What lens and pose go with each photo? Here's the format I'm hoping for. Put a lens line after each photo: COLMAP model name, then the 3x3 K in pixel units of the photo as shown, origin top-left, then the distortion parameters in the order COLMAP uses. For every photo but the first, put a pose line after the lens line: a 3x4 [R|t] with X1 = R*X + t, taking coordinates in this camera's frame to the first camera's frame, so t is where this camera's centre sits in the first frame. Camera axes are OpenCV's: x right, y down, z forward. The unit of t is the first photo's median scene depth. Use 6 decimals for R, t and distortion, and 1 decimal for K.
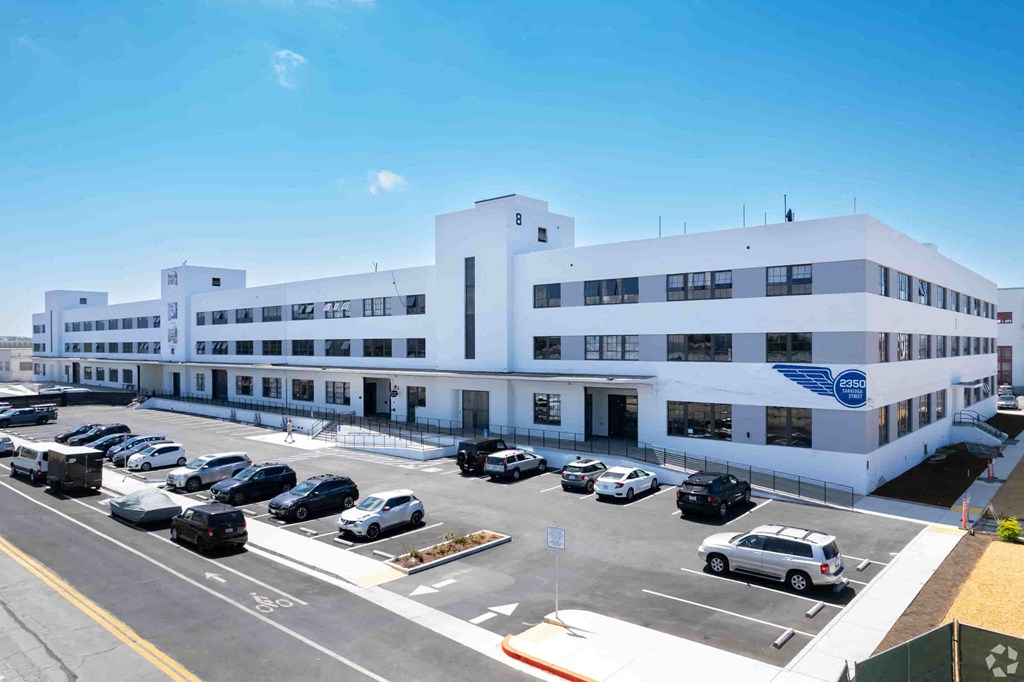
lens RADIAL K [[427.6, 0, 512.0], [0, 427.6, 341.0], [0, 0, 1]] dist [-0.001372, -0.000068]
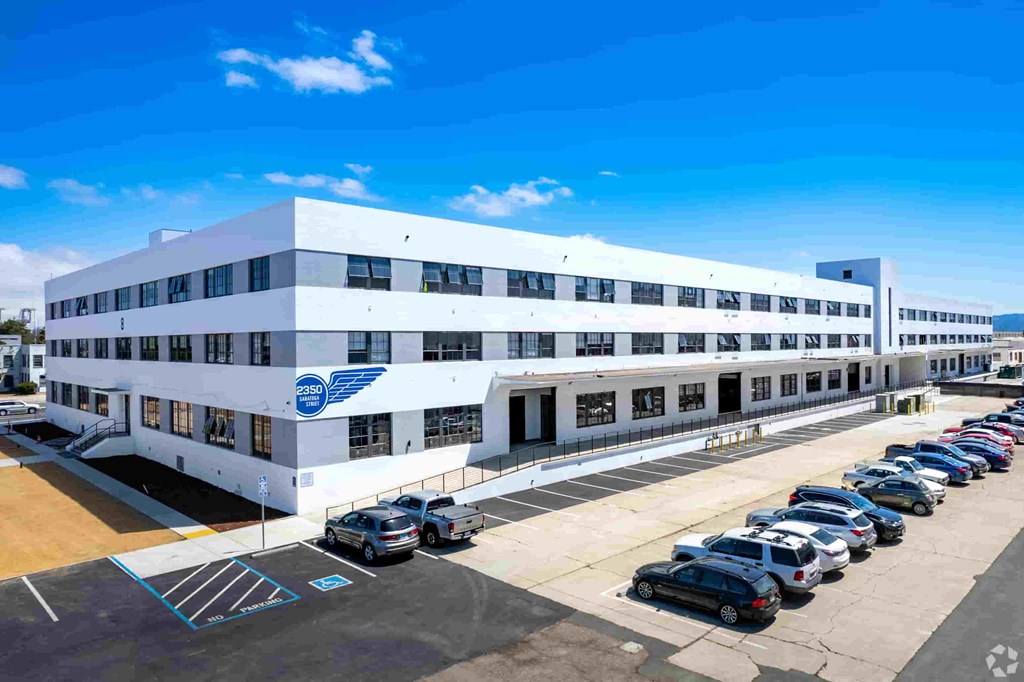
lens RADIAL K [[661.4, 0, 512.0], [0, 661.4, 341.0], [0, 0, 1]] dist [-0.001326, -0.000150]
pose [[0.278494, 0.004021, 0.960430, -1.532277], [-0.001122, 0.999992, -0.003861, 0.015355], [-0.960437, -0.000003, 0.278496, 0.858925]]
